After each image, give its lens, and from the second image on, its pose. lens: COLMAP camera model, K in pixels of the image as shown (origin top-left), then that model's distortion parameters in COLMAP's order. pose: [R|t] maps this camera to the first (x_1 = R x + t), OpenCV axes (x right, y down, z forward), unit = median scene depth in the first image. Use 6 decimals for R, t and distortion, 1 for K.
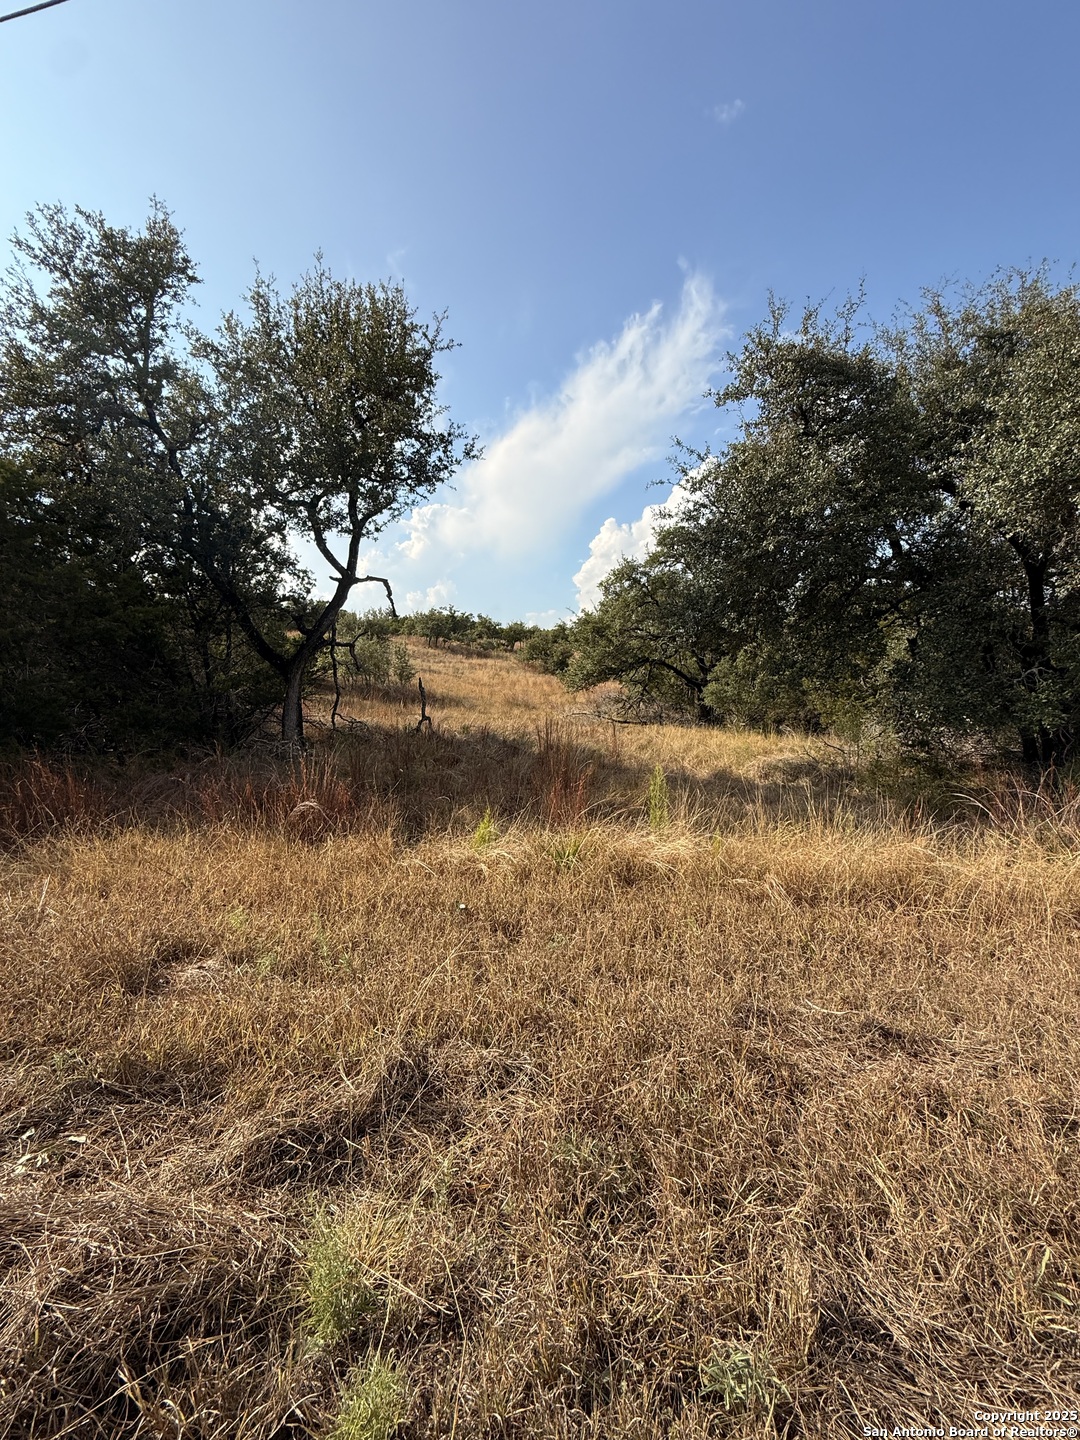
lens RADIAL K [[574.5, 0, 540.0], [0, 574.5, 720.0], [0, 0, 1]] dist [0.000911, -0.000209]
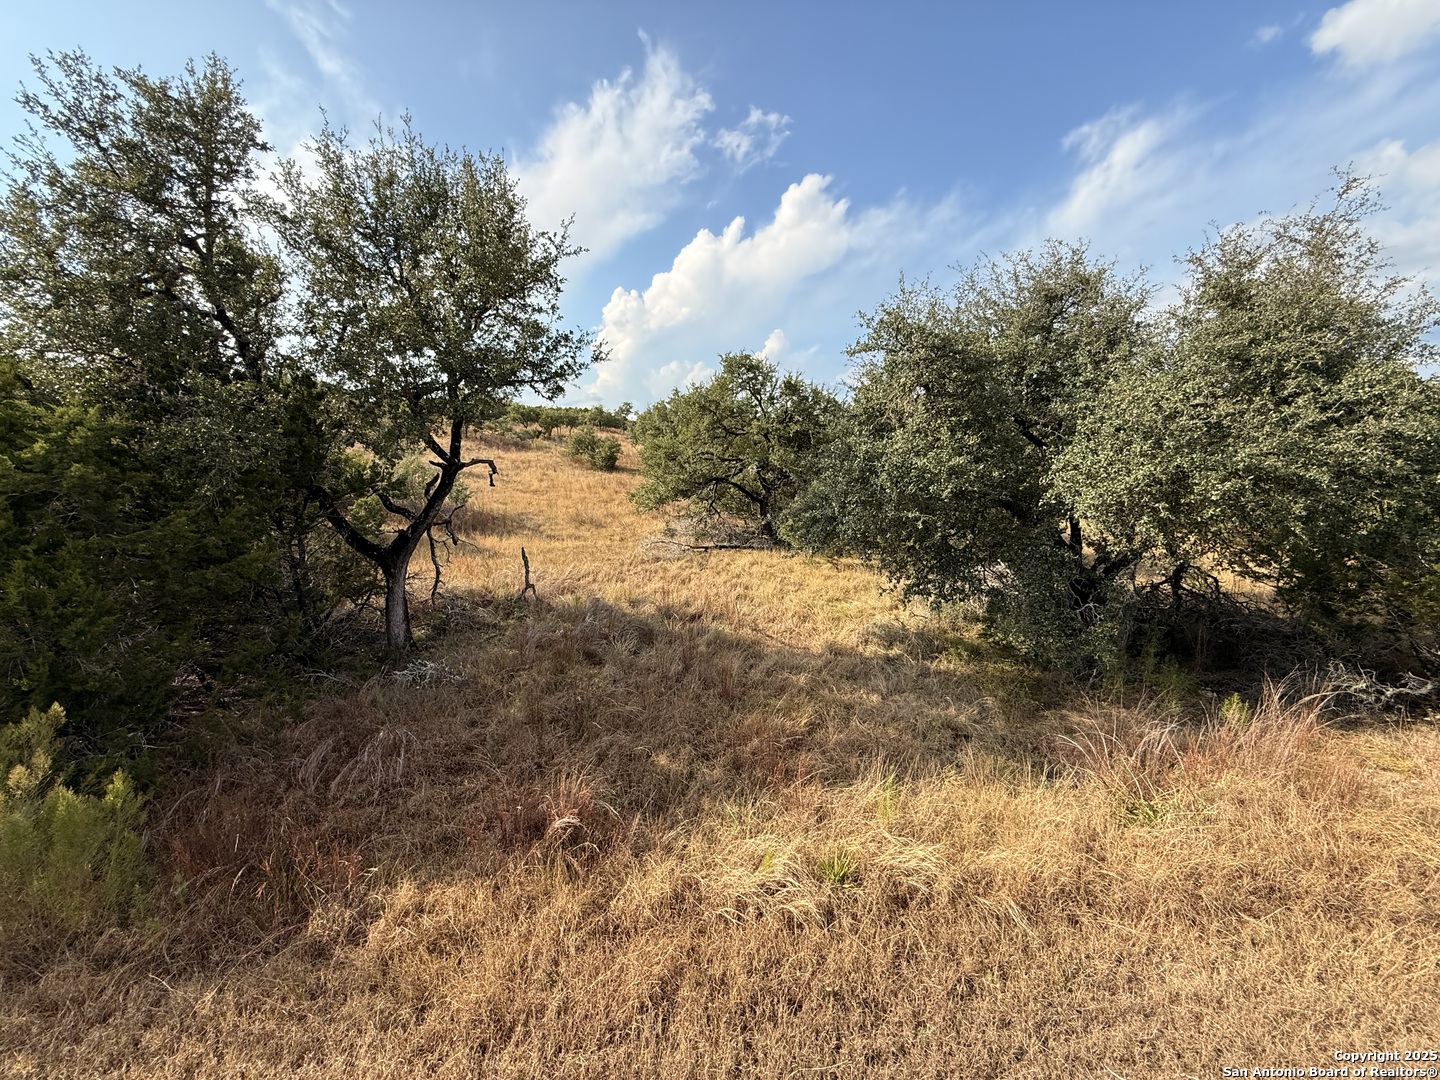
lens RADIAL K [[575.8, 0, 720.0], [0, 575.8, 540.0], [0, 0, 1]] dist [0.000277, -0.000472]
pose [[0.968526, -0.050022, 0.243834, -0.149936], [0.030756, 0.996142, 0.082188, -0.192730], [-0.247005, -0.072102, 0.966328, -0.032413]]
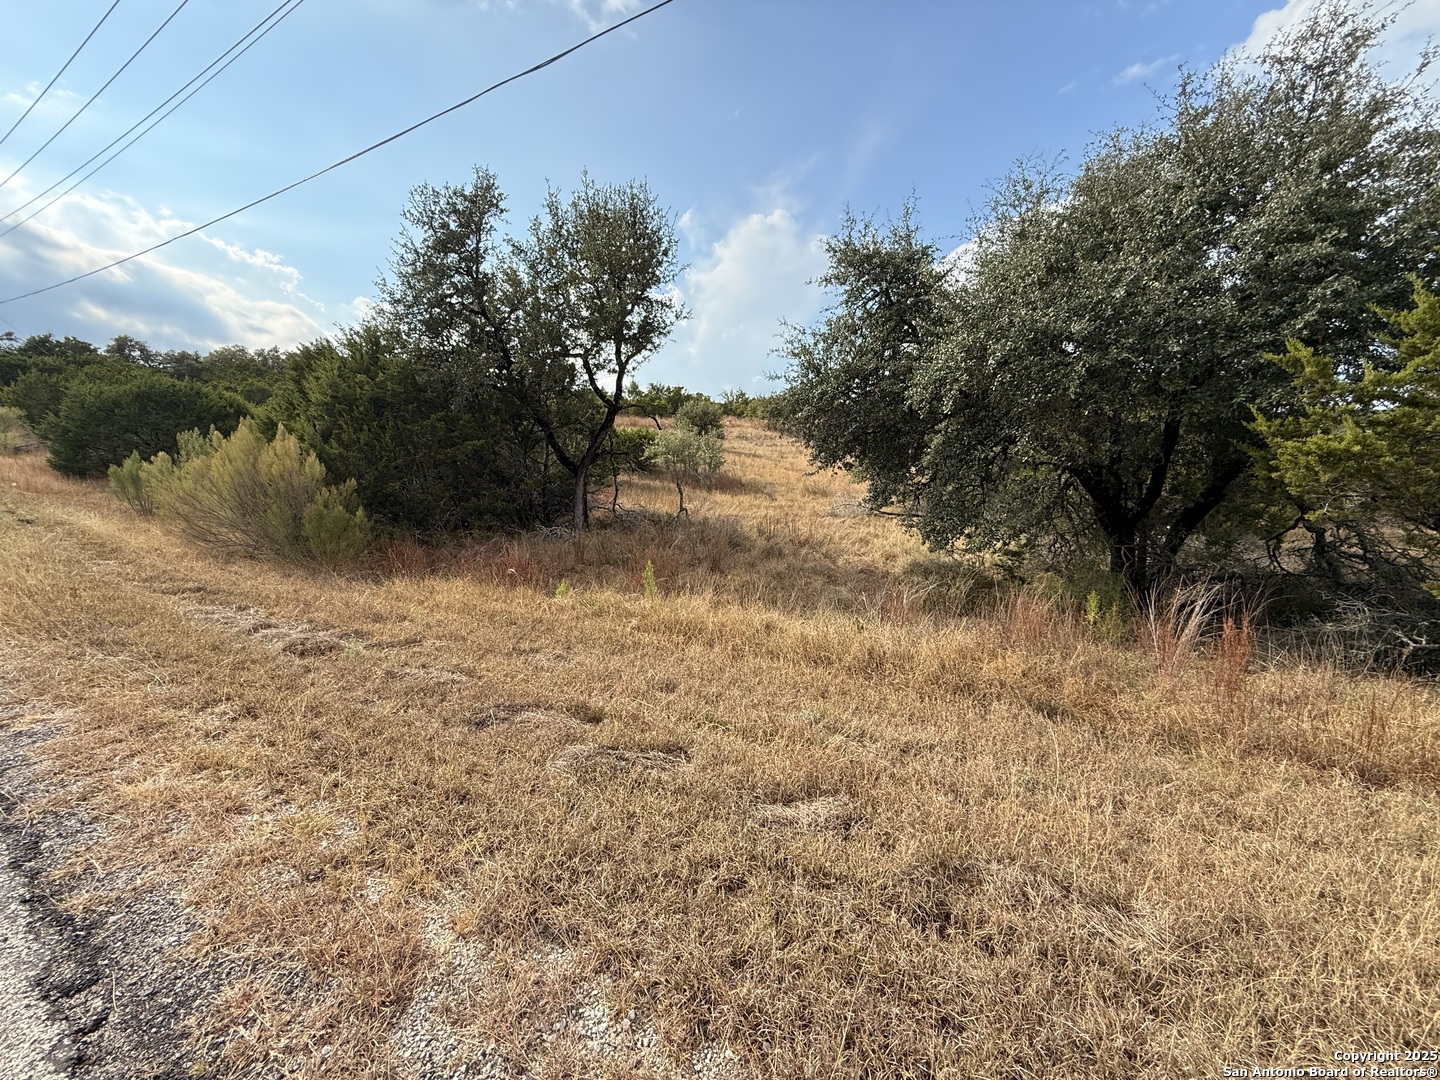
lens RADIAL K [[575.8, 0, 720.0], [0, 575.8, 540.0], [0, 0, 1]] dist [0.000277, -0.000472]
pose [[0.945858, 0.051220, -0.320514, 0.362055], [-0.025356, 0.996113, 0.084358, -0.056155], [0.323589, -0.071664, 0.943480, -0.223761]]
